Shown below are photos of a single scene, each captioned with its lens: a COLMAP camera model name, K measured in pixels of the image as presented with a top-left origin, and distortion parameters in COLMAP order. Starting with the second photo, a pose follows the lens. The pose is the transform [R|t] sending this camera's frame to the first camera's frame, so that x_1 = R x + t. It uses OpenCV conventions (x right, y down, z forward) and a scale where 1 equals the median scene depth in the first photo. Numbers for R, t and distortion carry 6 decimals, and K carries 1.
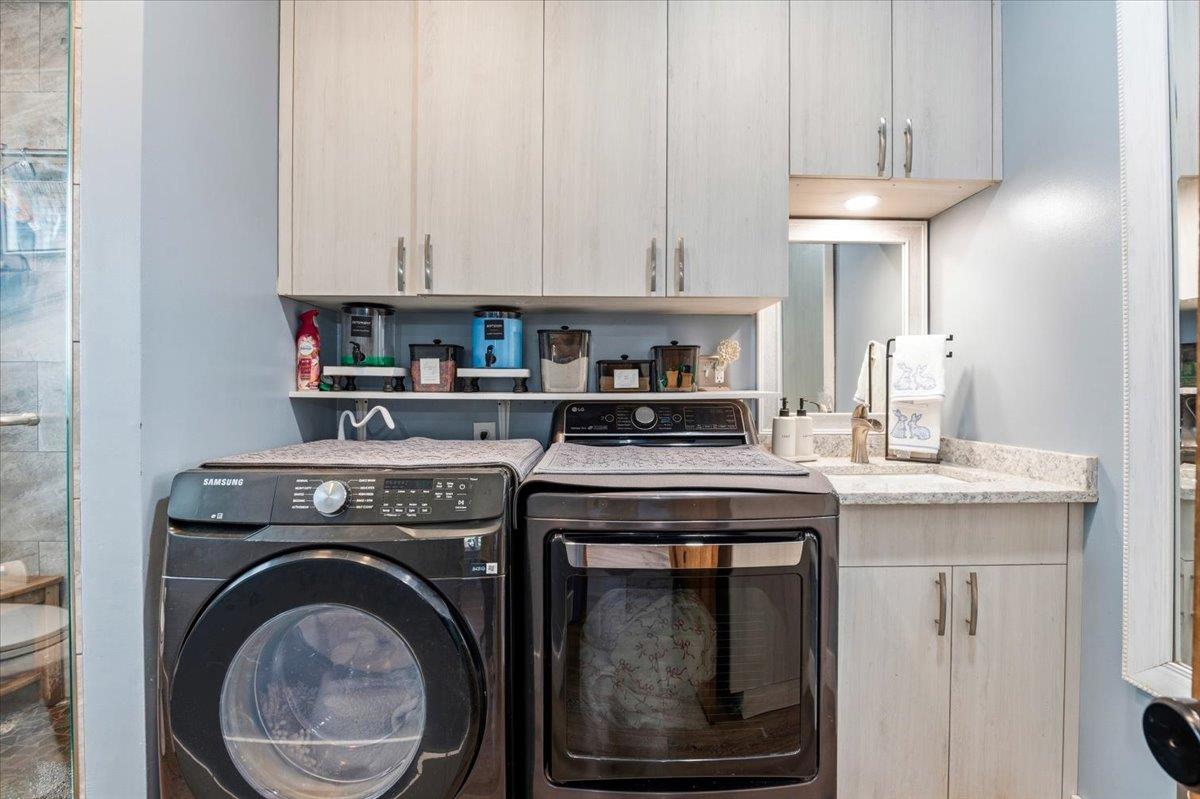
lens RADIAL K [[529.3, 0, 605.0], [0, 529.3, 397.1], [0, 0, 1]] dist [-0.002812, -0.000136]
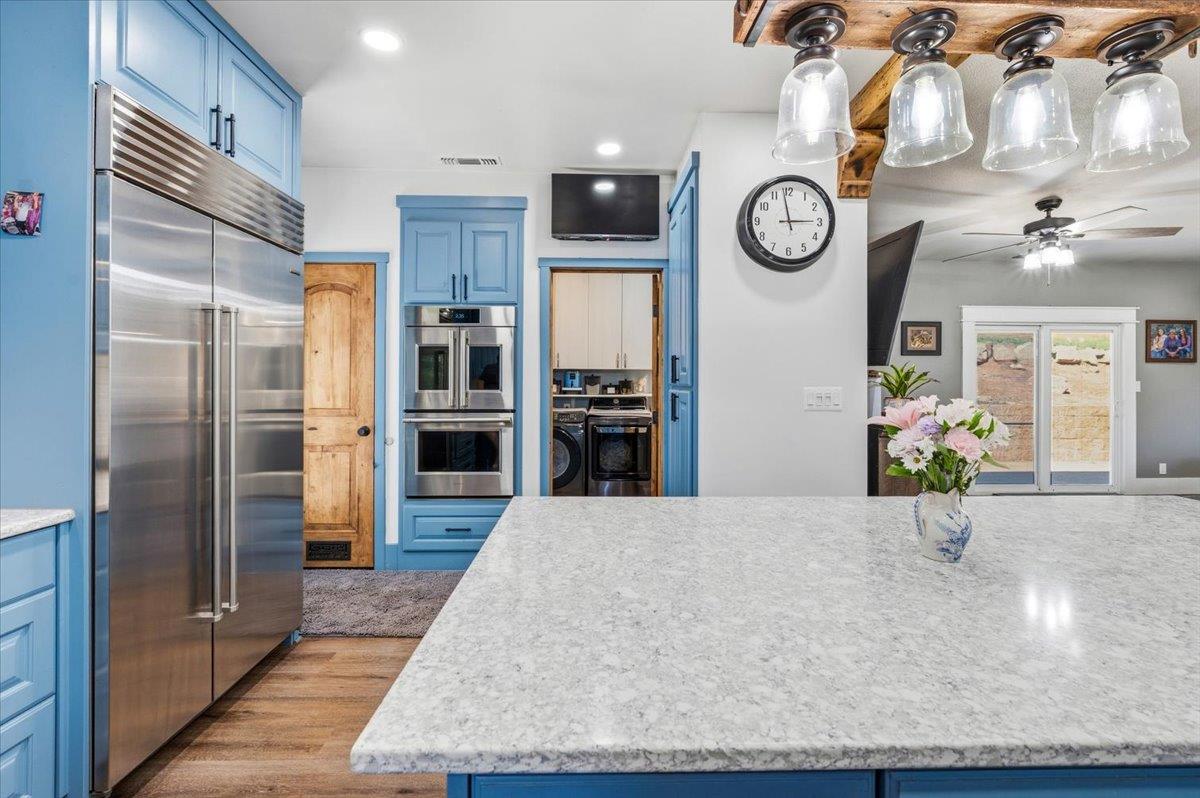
lens RADIAL K [[533.7, 0, 599.5], [0, 533.7, 382.1], [0, 0, 1]] dist [-0.003693, -0.000382]
pose [[0.999980, 0.003091, -0.005427, -0.014955], [-0.003149, 0.999937, -0.010745, -0.051323], [0.005394, 0.010762, 0.999928, -2.377638]]
